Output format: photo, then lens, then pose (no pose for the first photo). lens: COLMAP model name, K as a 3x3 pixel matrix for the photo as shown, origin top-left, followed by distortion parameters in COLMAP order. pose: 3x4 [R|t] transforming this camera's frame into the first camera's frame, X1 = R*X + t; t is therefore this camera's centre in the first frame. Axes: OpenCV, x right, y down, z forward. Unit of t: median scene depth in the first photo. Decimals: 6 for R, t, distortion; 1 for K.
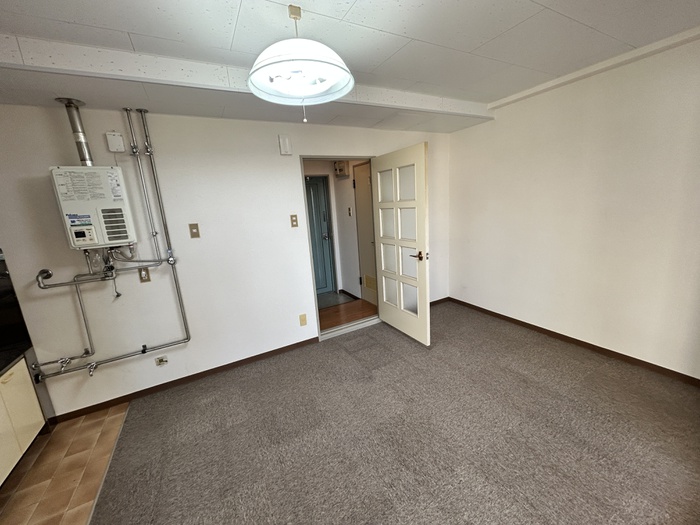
lens RADIAL K [[282.0, 0, 349.4], [0, 282.0, 262.3], [0, 0, 1]] dist [0.001294, -0.000078]
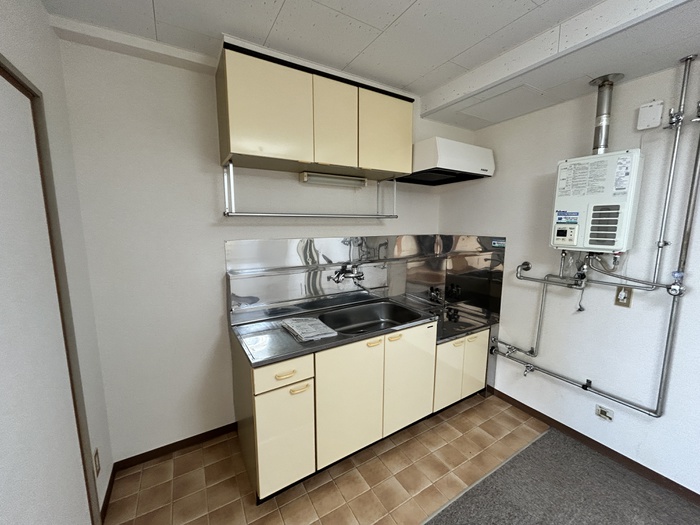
lens RADIAL K [[282.0, 0, 351.0], [0, 282.0, 261.5], [0, 0, 1]] dist [0.001294, -0.000078]
pose [[0.045715, 0.205291, -0.977633, -0.064888], [-0.211805, 0.958397, 0.191348, -0.036436], [0.976242, 0.198320, 0.087294, 0.245613]]
